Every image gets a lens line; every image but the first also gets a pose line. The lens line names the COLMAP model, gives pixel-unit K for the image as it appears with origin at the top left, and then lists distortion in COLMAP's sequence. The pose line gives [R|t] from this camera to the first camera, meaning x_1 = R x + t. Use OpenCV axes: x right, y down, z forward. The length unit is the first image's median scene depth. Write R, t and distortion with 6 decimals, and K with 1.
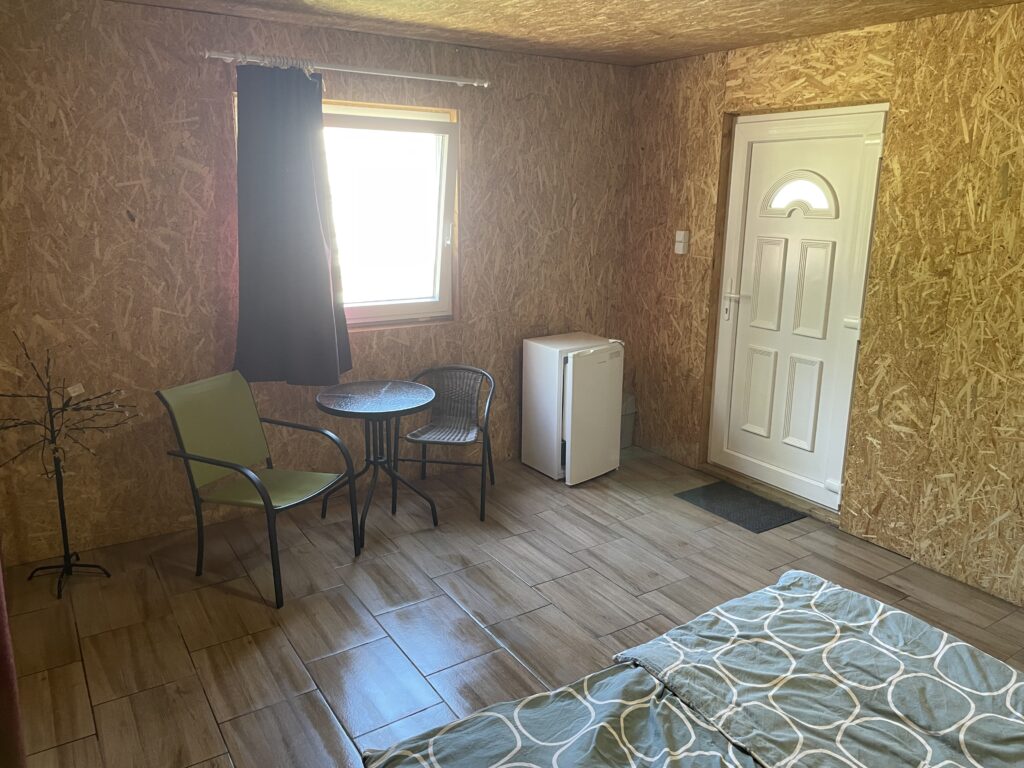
lens RADIAL K [[767.9, 0, 512.4], [0, 767.9, 382.9], [0, 0, 1]] dist [0.024910, -0.019025]
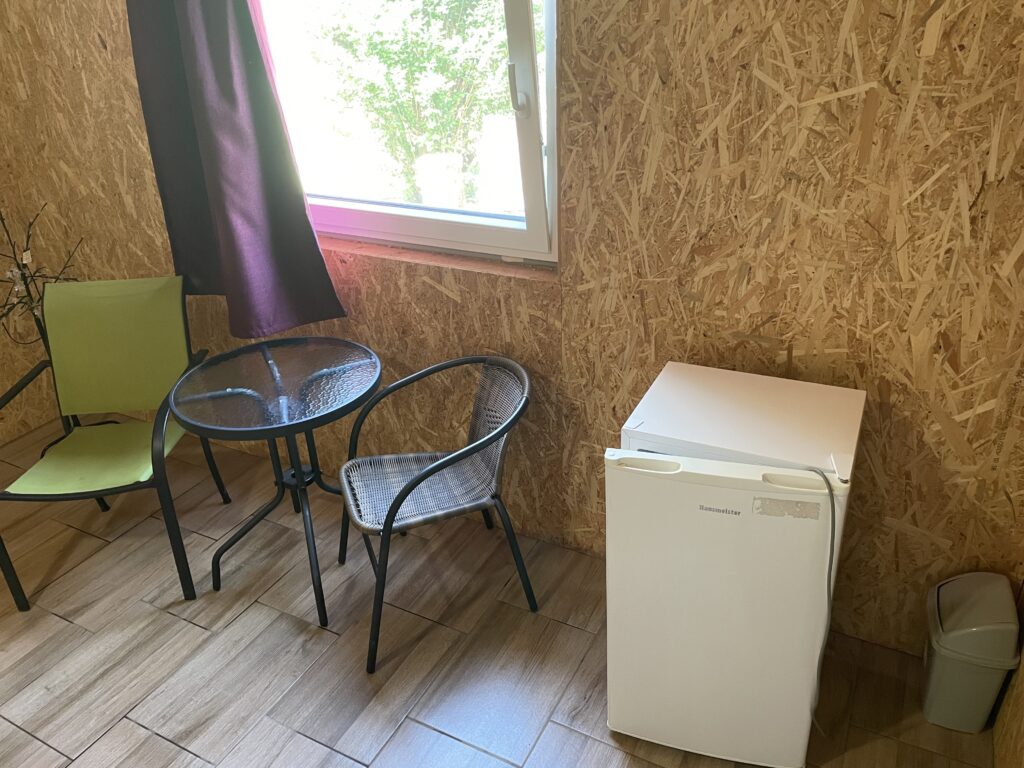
lens RADIAL K [[767.9, 0, 512.2], [0, 767.9, 381.4], [0, 0, 1]] dist [0.024910, -0.019025]
pose [[0.479429, 0.351270, -0.804212, 0.319813], [-0.192803, 0.936168, 0.293967, -0.155049], [0.856139, 0.014118, 0.516552, 0.725200]]
